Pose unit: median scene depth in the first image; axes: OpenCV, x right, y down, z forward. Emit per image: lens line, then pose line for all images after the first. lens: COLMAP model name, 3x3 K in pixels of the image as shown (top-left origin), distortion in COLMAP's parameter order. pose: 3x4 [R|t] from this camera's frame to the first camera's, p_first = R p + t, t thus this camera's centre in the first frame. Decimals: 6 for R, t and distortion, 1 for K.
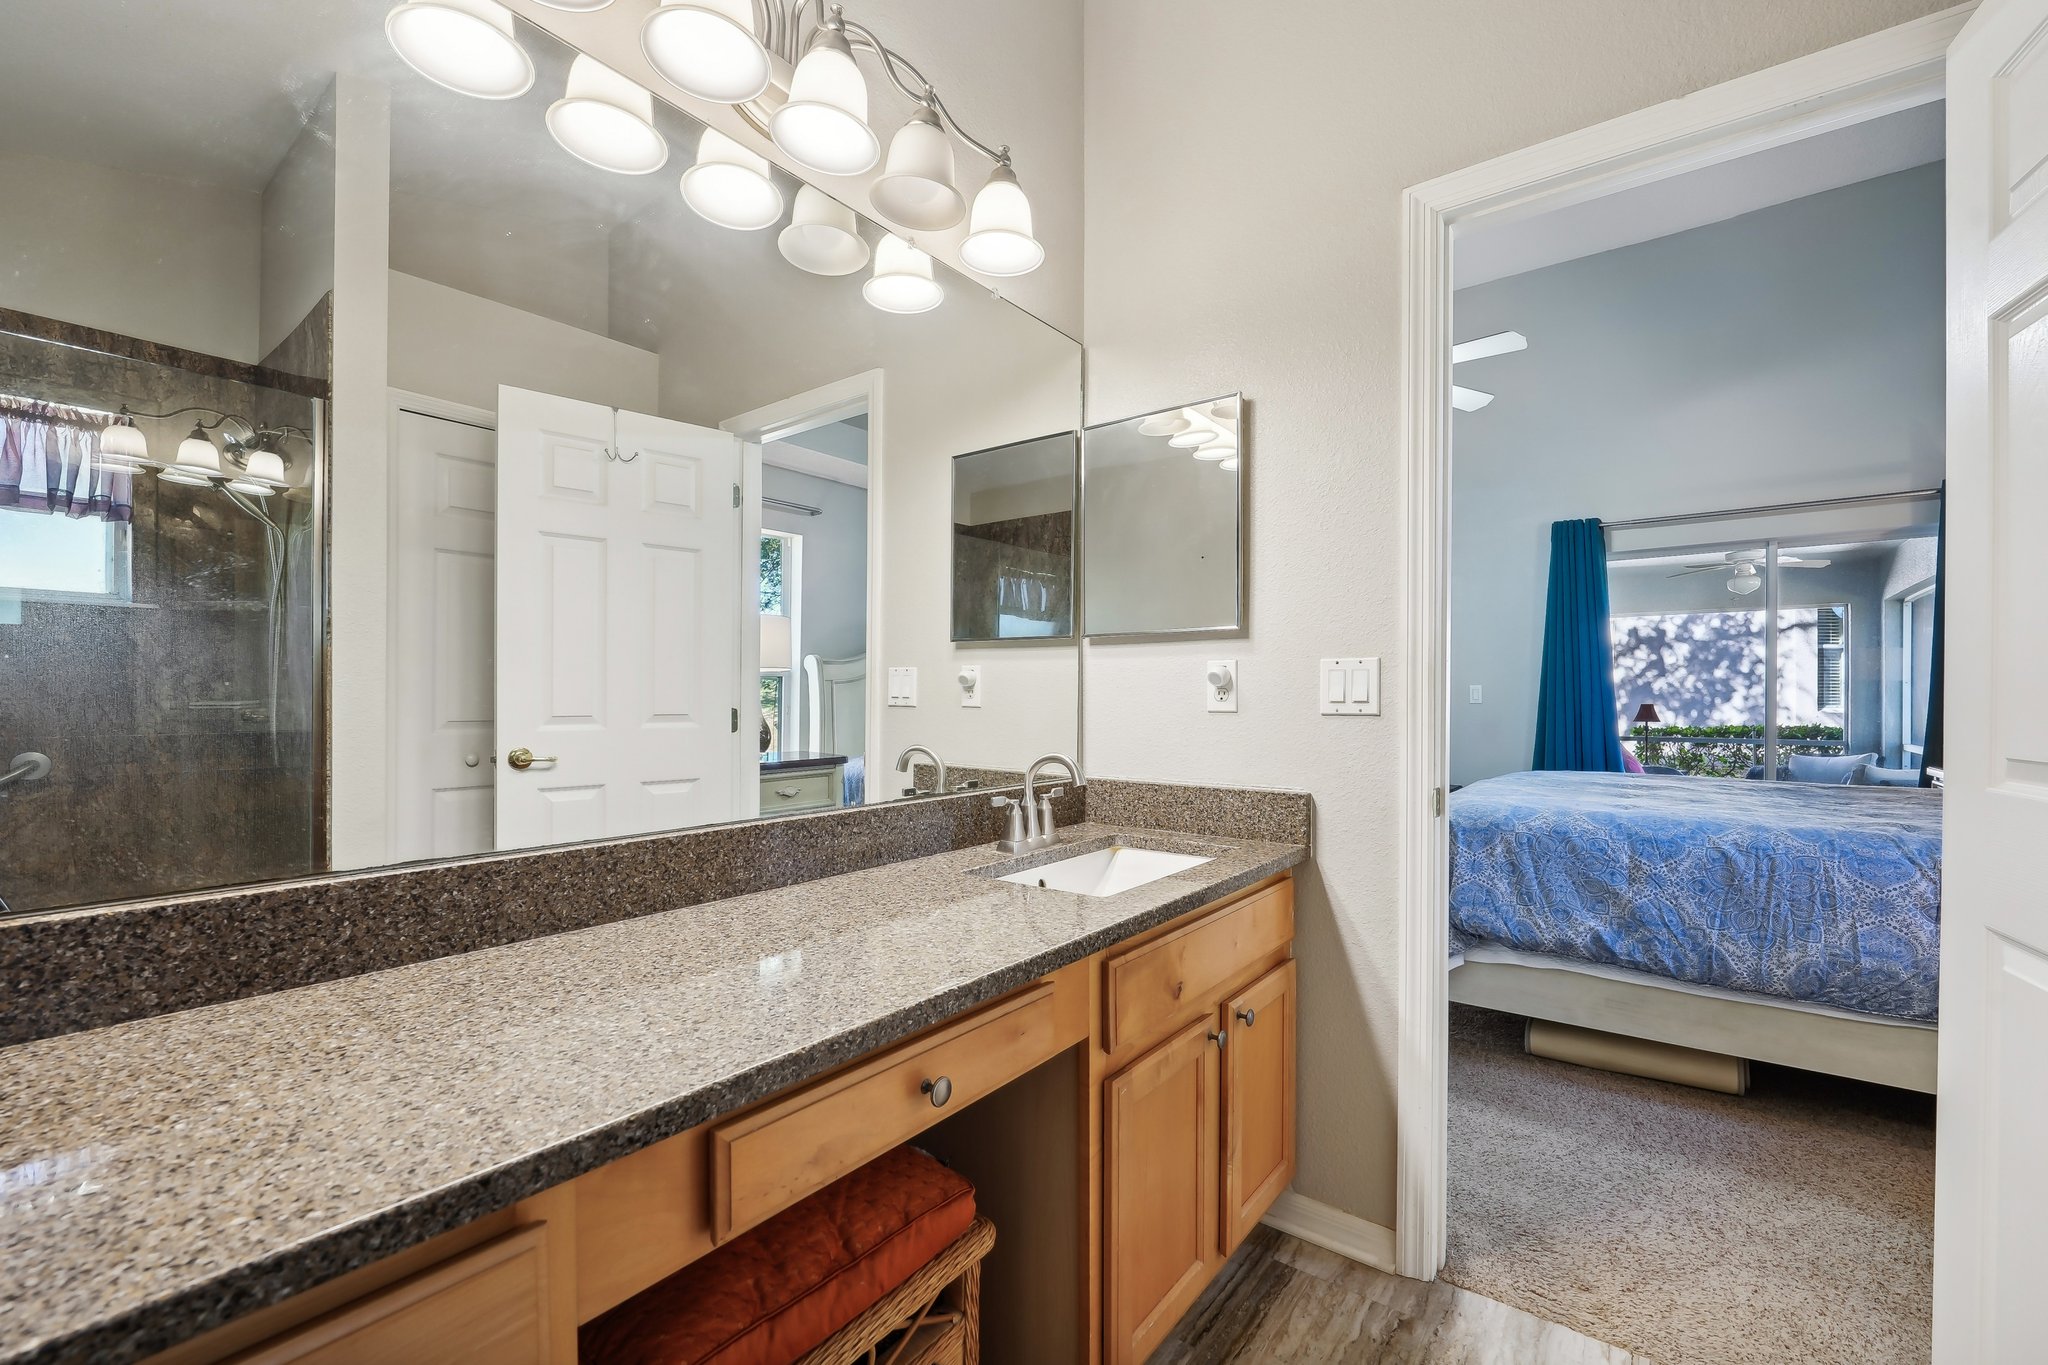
lens RADIAL K [[840.0, 0, 1037.8], [0, 840.0, 697.9], [0, 0, 1]] dist [-0.004004, -0.002723]
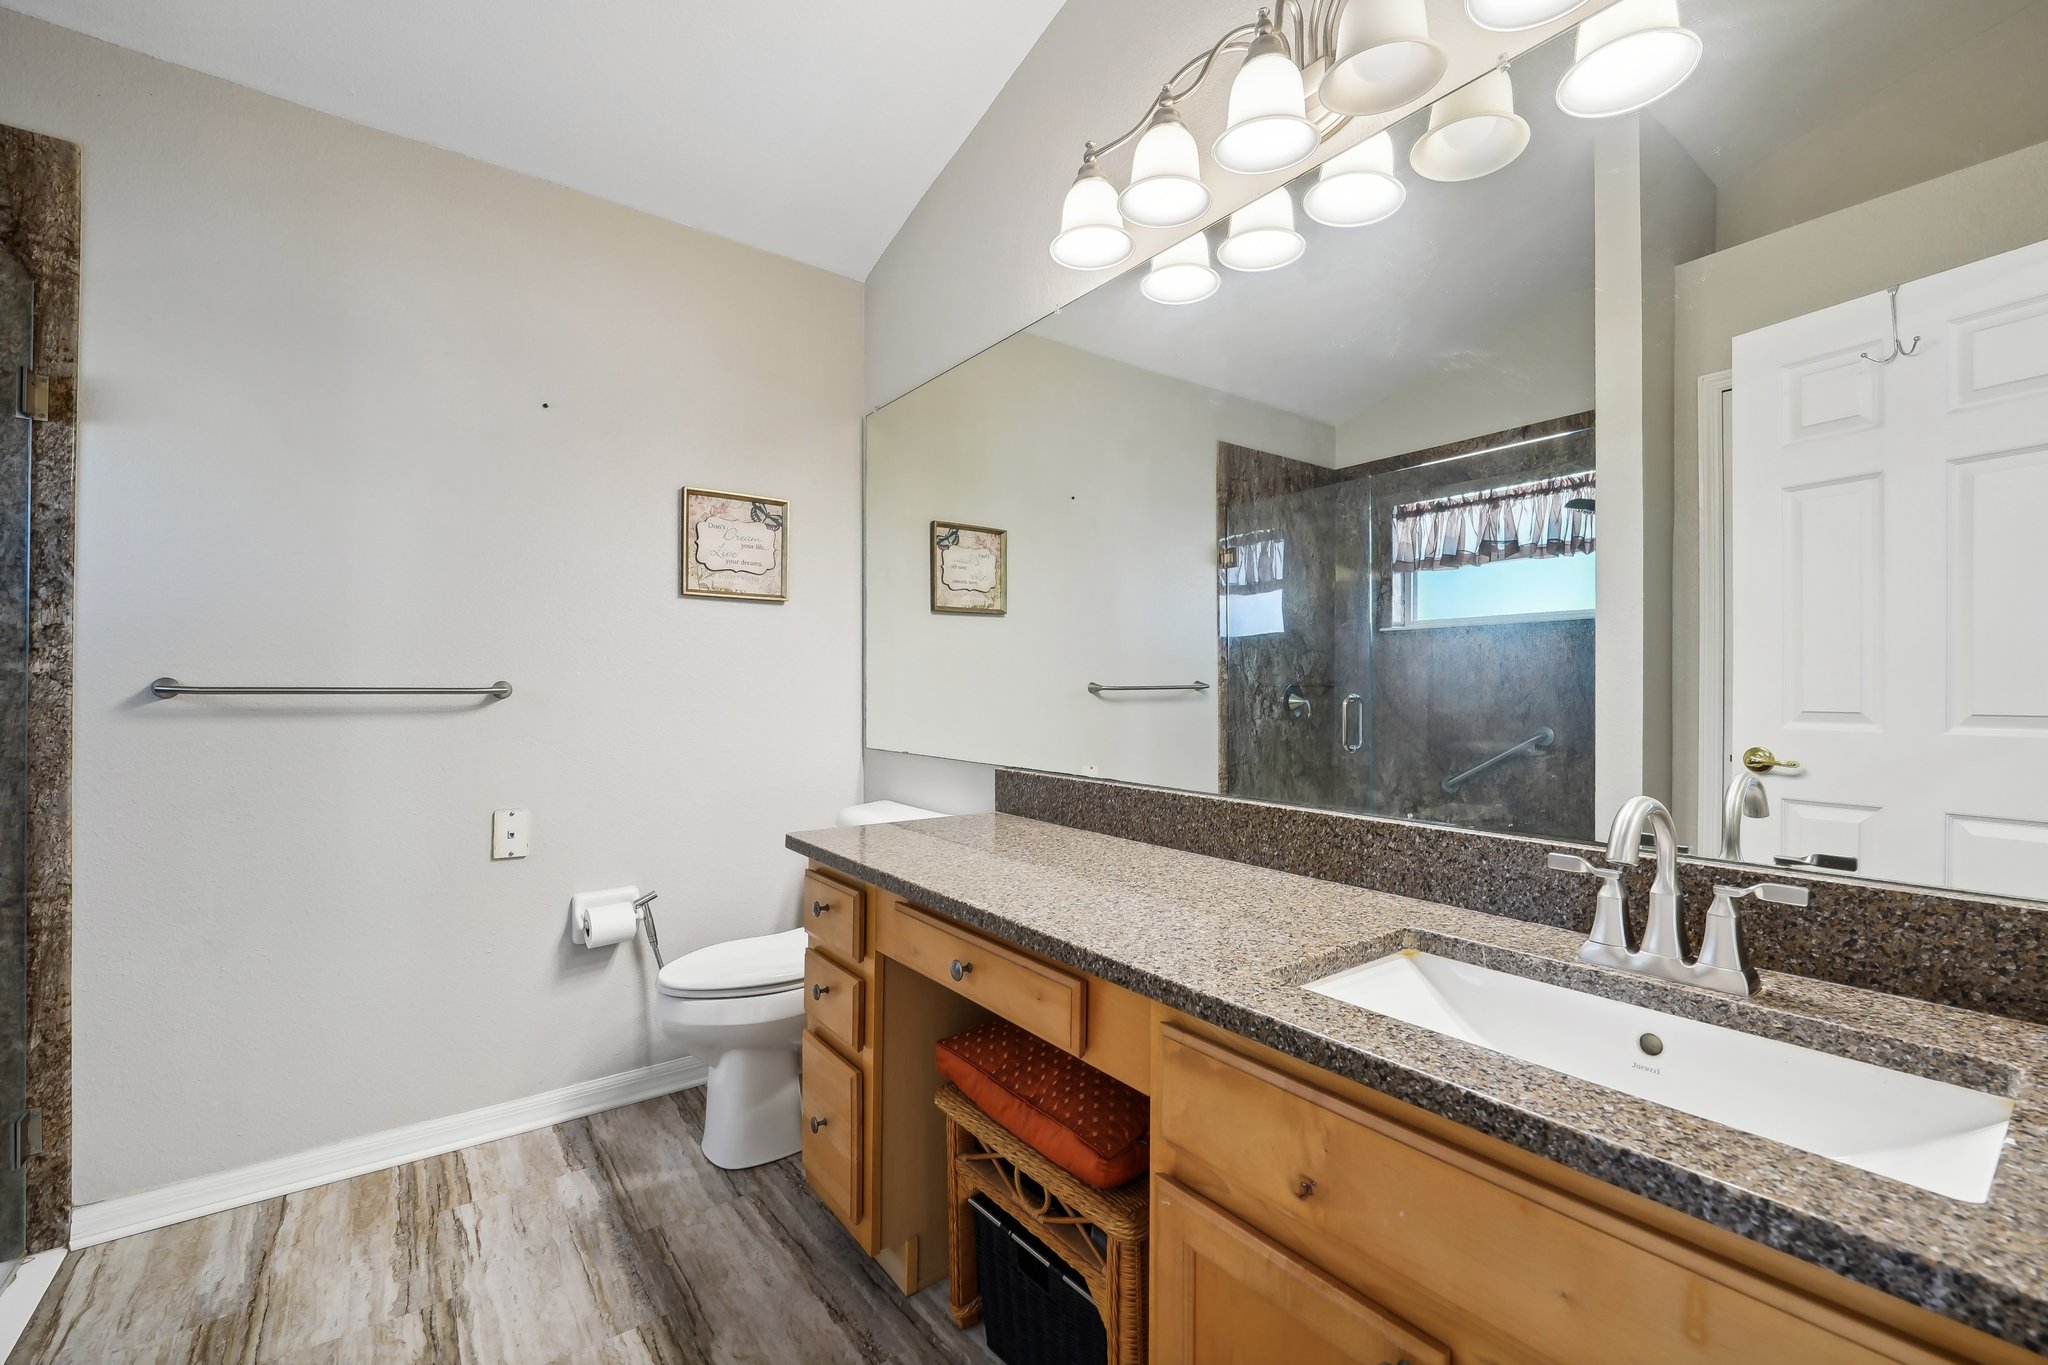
lens RADIAL K [[840.0, 0, 1014.4], [0, 840.0, 674.6], [0, 0, 1]] dist [-0.004004, -0.002723]
pose [[-0.273750, -0.012699, -0.961717, 0.855894], [0.000479, 0.999911, -0.013340, -0.007686], [0.961801, -0.004112, -0.273720, 1.030780]]
